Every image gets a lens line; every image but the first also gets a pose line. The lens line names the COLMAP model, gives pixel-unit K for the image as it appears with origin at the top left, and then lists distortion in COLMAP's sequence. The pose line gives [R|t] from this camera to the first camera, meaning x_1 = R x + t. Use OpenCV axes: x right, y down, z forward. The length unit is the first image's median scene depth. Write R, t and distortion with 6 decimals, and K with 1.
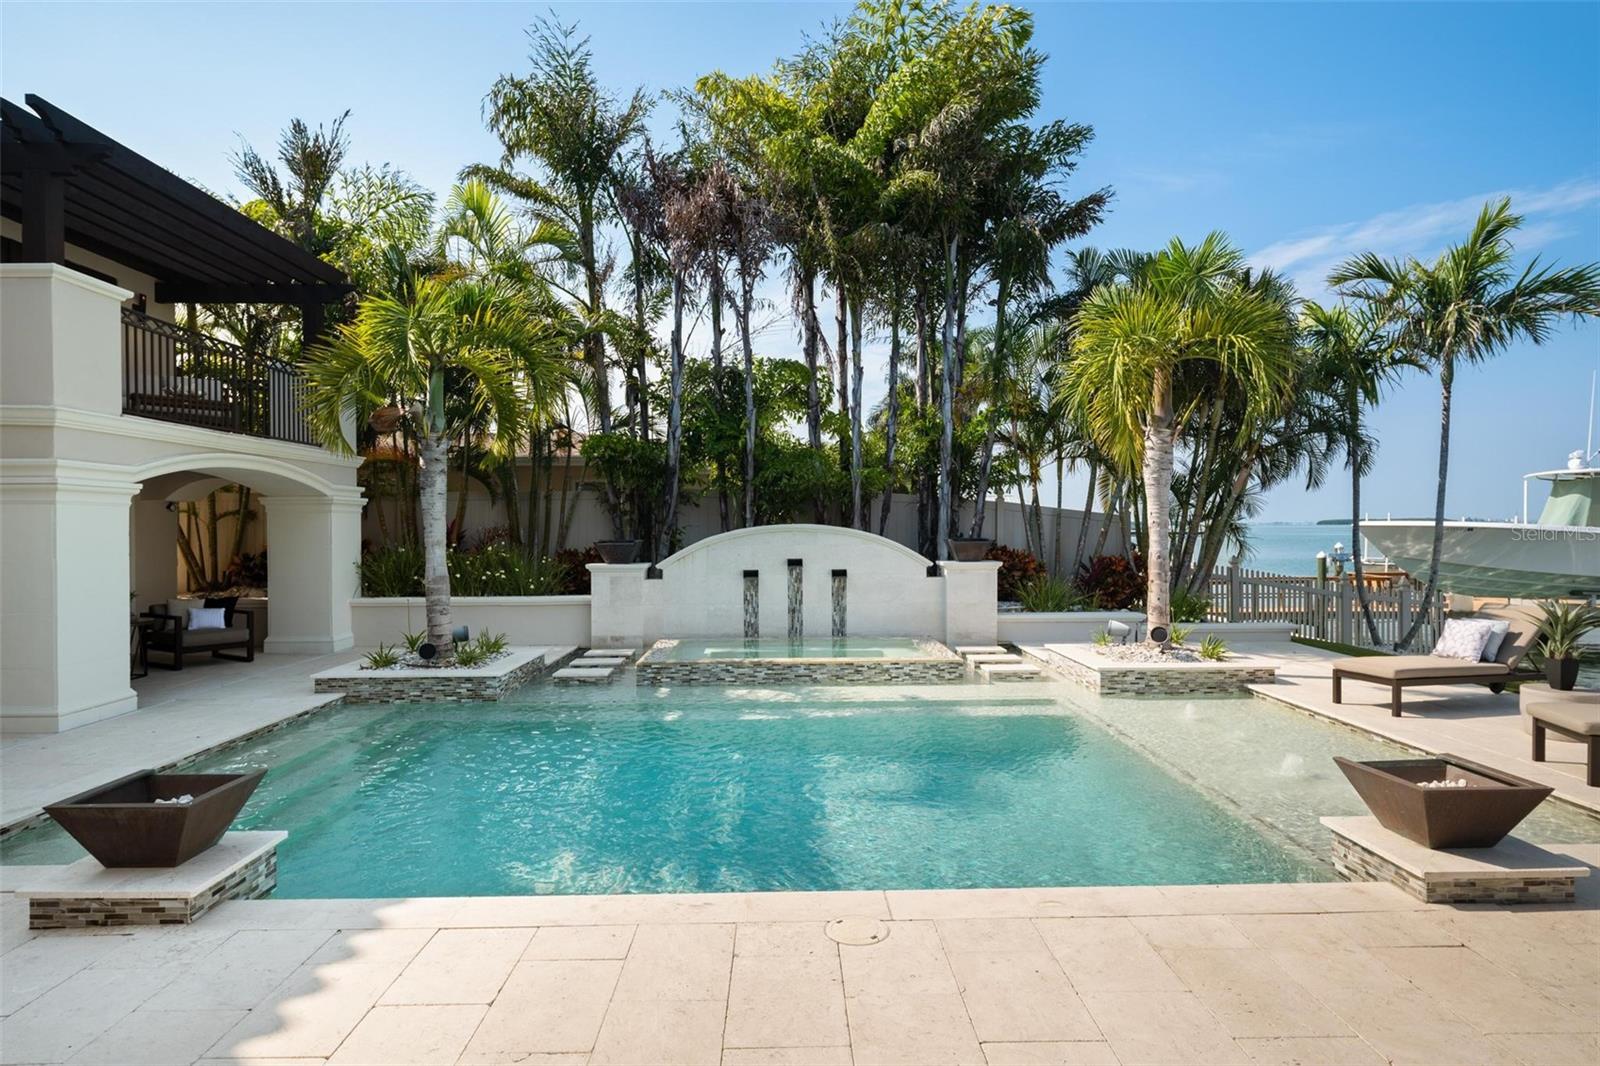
lens RADIAL K [[905.0, 0, 800.0], [0, 905.0, 533.0], [0, 0, 1]] dist [0.000791, -0.002198]
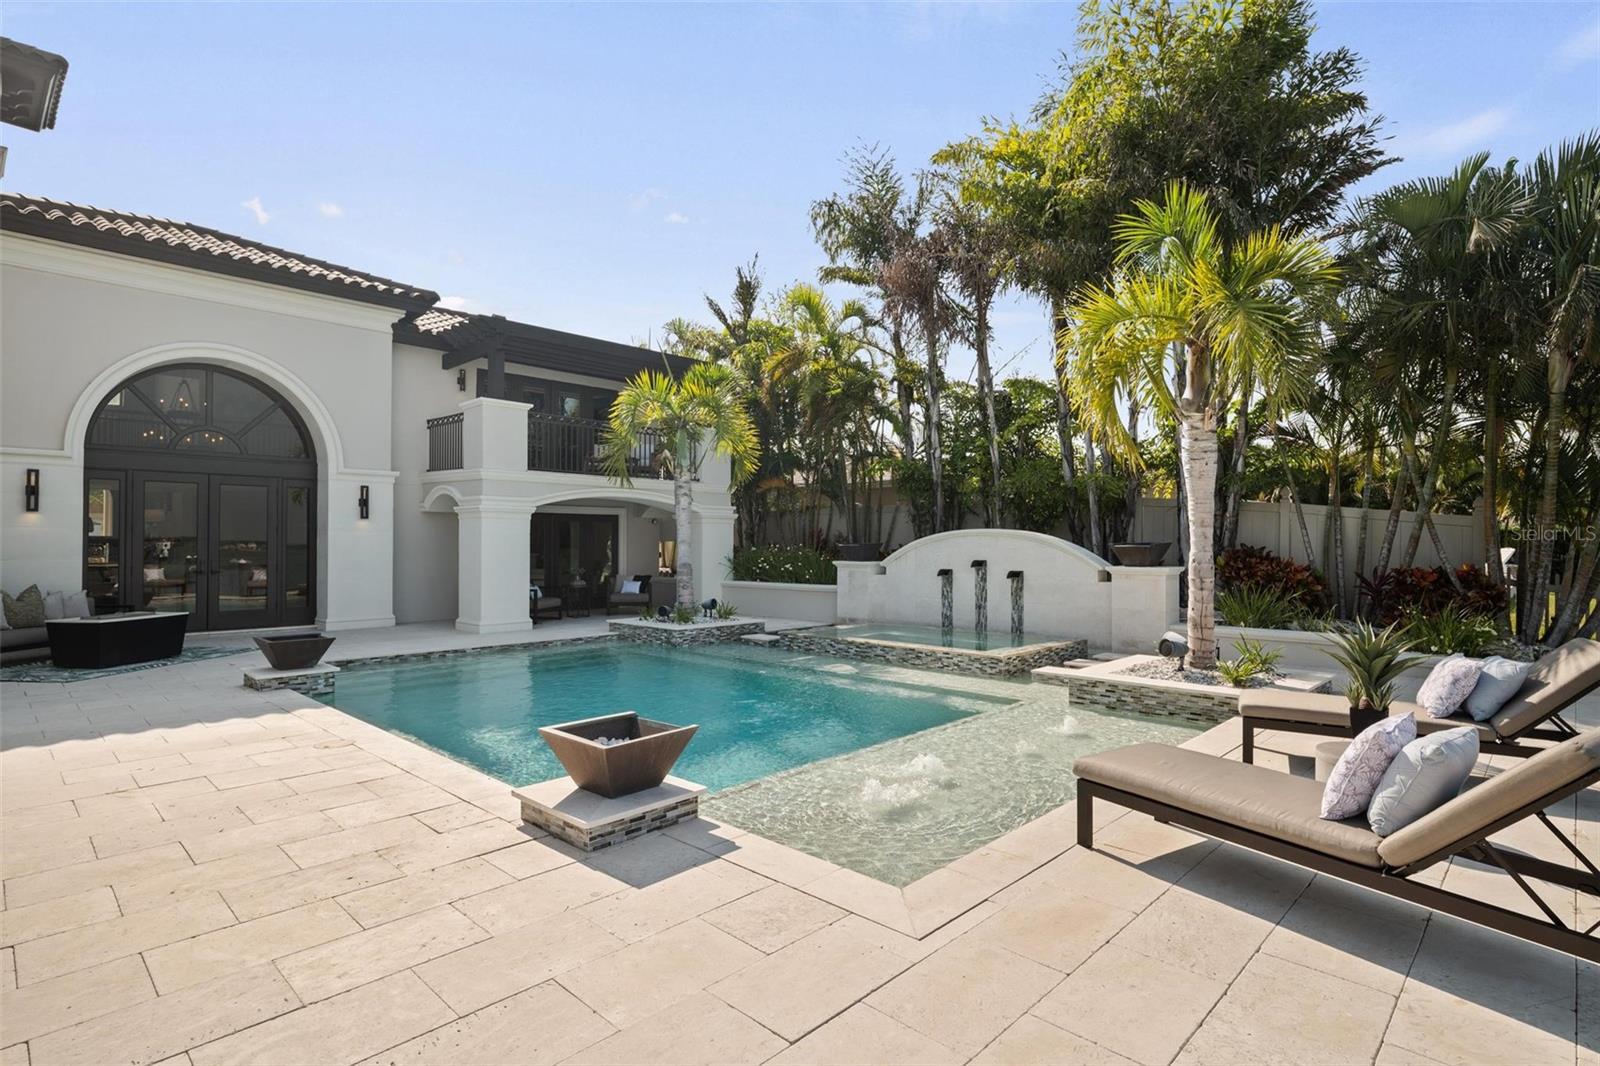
lens RADIAL K [[795.9, 0, 800.0], [0, 795.9, 533.0], [0, 0, 1]] dist [0.001494, -0.000535]
pose [[0.706067, -0.004961, -0.708128, 0.527933], [-0.008234, 0.999850, -0.015214, 0.011951], [0.708097, 0.016573, 0.705920, 0.154804]]
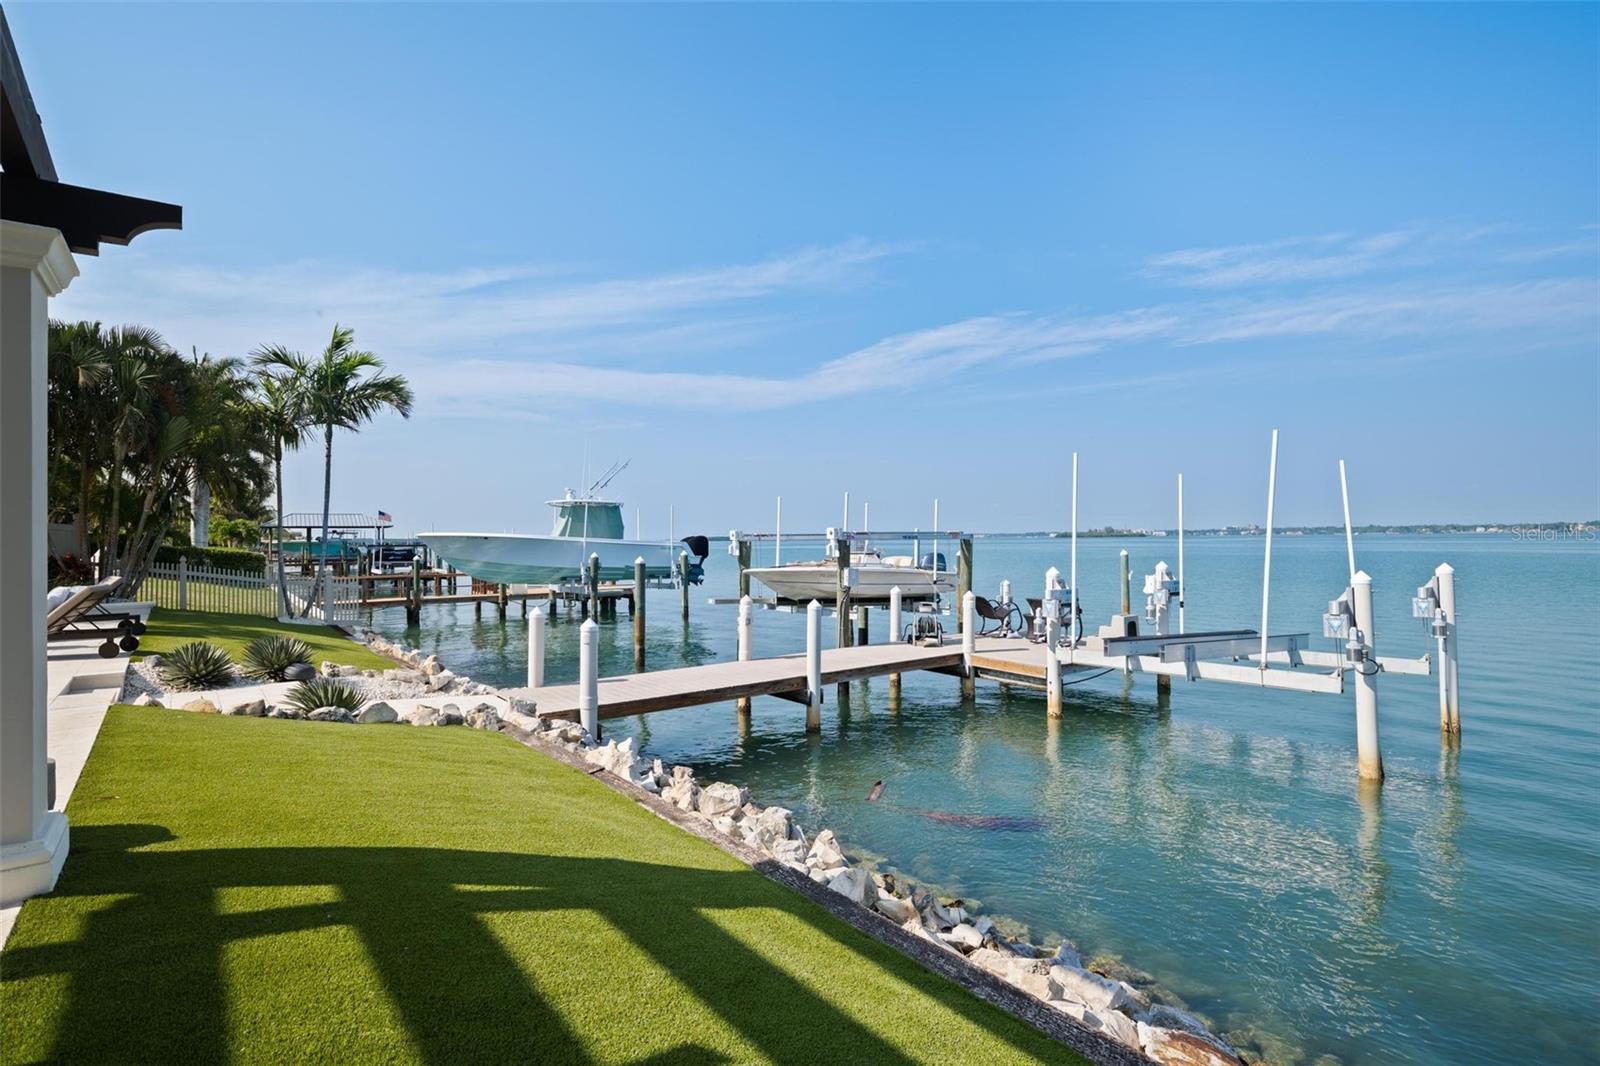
lens RADIAL K [[795.9, 0, 800.0], [0, 795.9, 533.0], [0, 0, 1]] dist [0.001494, -0.000535]
pose [[0.799325, 0.001901, 0.600896, 0.610325], [0.010503, 0.999798, -0.017134, 0.024920], [-0.600807, 0.020006, 0.799144, -0.598984]]
